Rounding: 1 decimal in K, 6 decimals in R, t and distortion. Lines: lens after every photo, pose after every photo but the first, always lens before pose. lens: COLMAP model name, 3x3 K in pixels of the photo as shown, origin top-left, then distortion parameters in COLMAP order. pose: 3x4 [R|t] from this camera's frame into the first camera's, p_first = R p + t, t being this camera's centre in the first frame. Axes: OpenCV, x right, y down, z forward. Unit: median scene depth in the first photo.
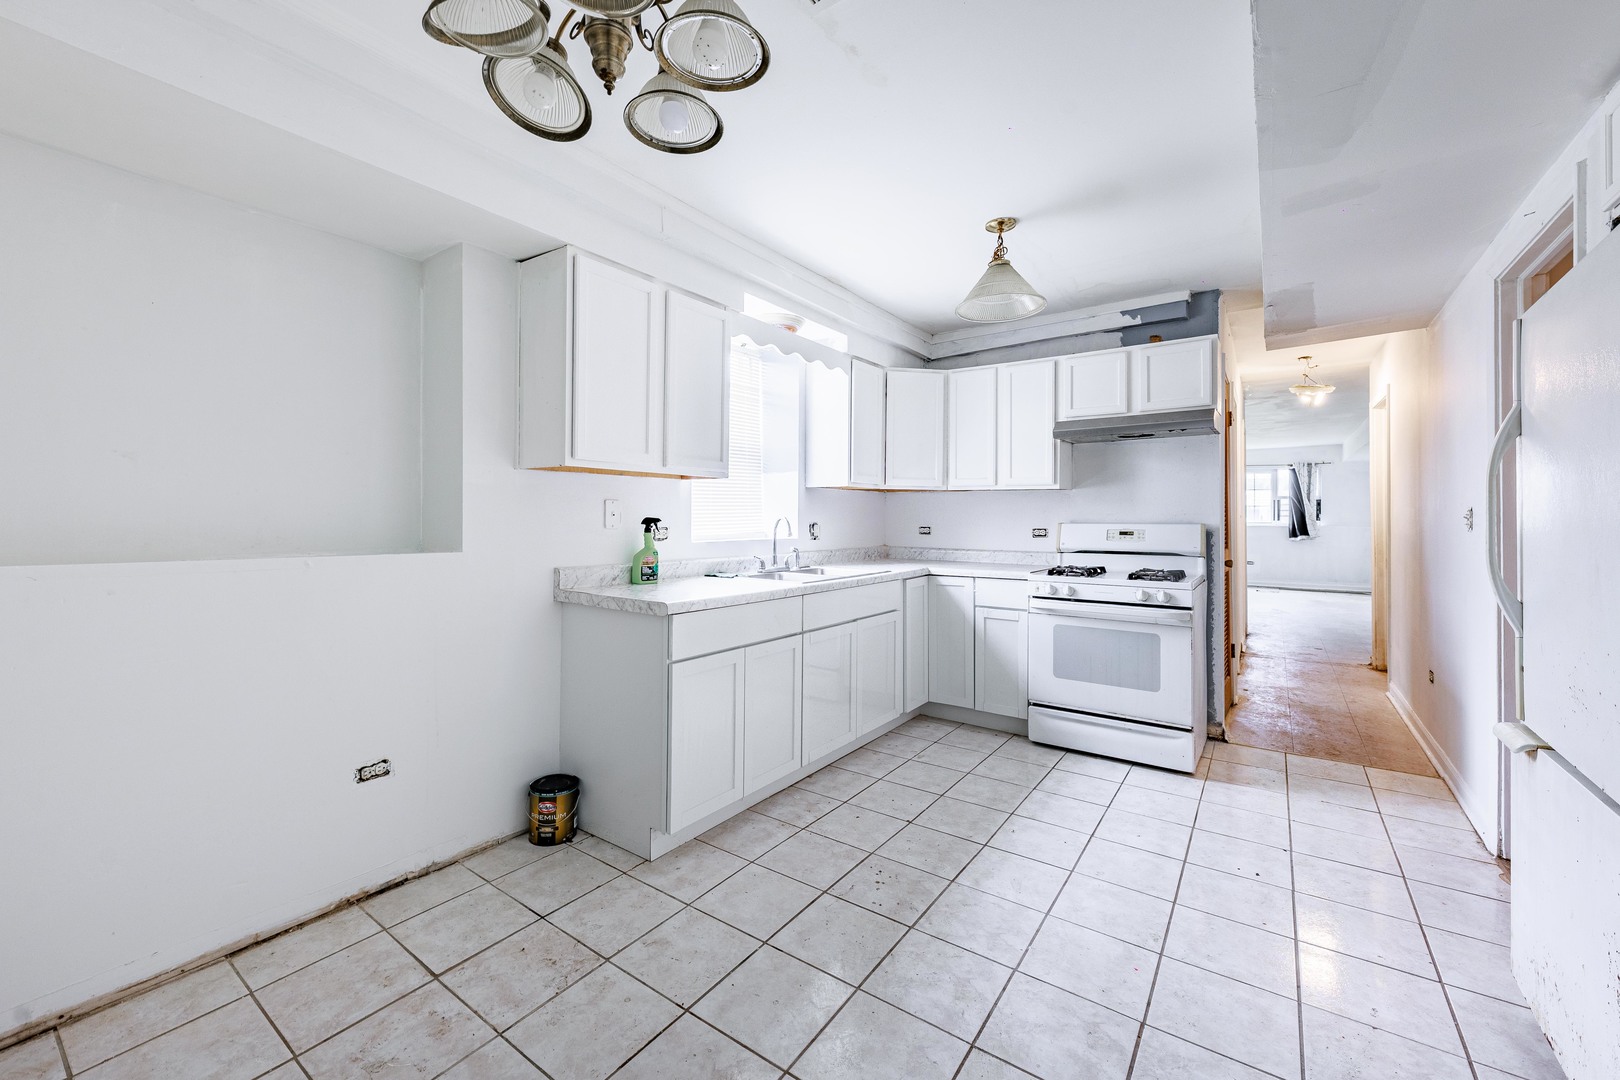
lens RADIAL K [[648.7, 0, 805.5], [0, 648.7, 513.9], [0, 0, 1]] dist [-0.000384, -0.000360]
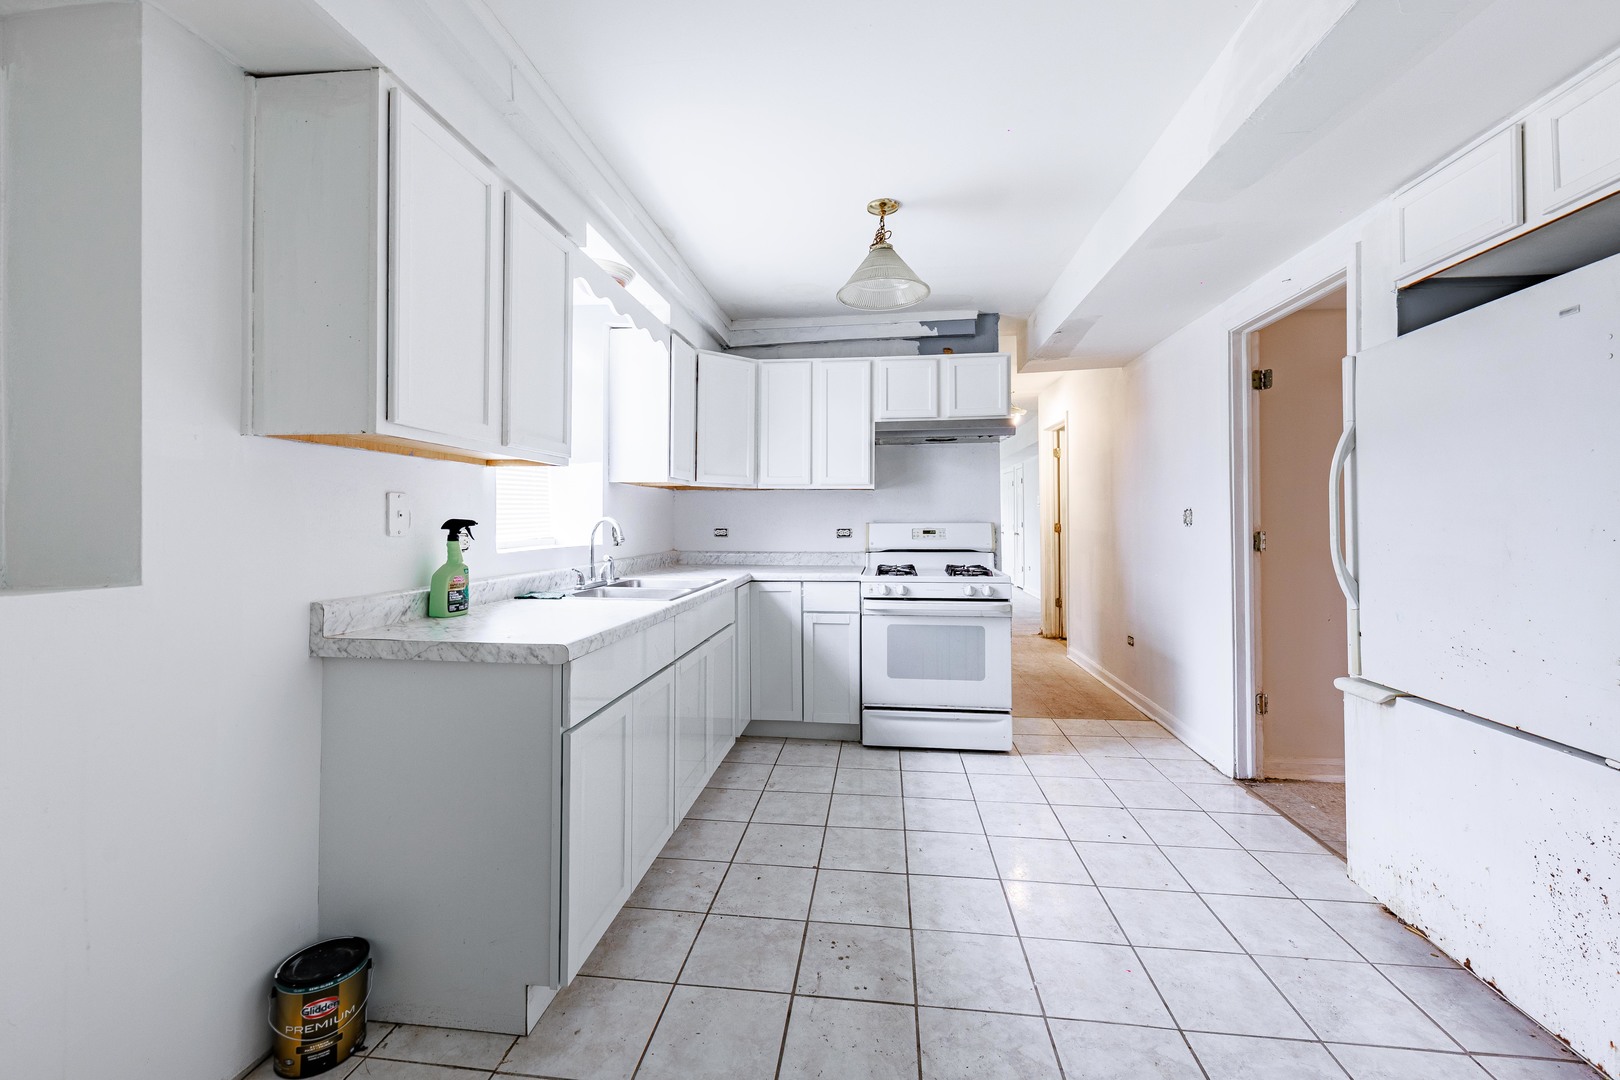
lens RADIAL K [[648.7, 0, 805.5], [0, 648.7, 513.9], [0, 0, 1]] dist [-0.000384, -0.000360]
pose [[0.878451, -0.001414, 0.477830, -0.213415], [0.002919, 0.999993, -0.002407, 0.002618], [-0.477823, 0.003510, 0.878449, 0.194949]]
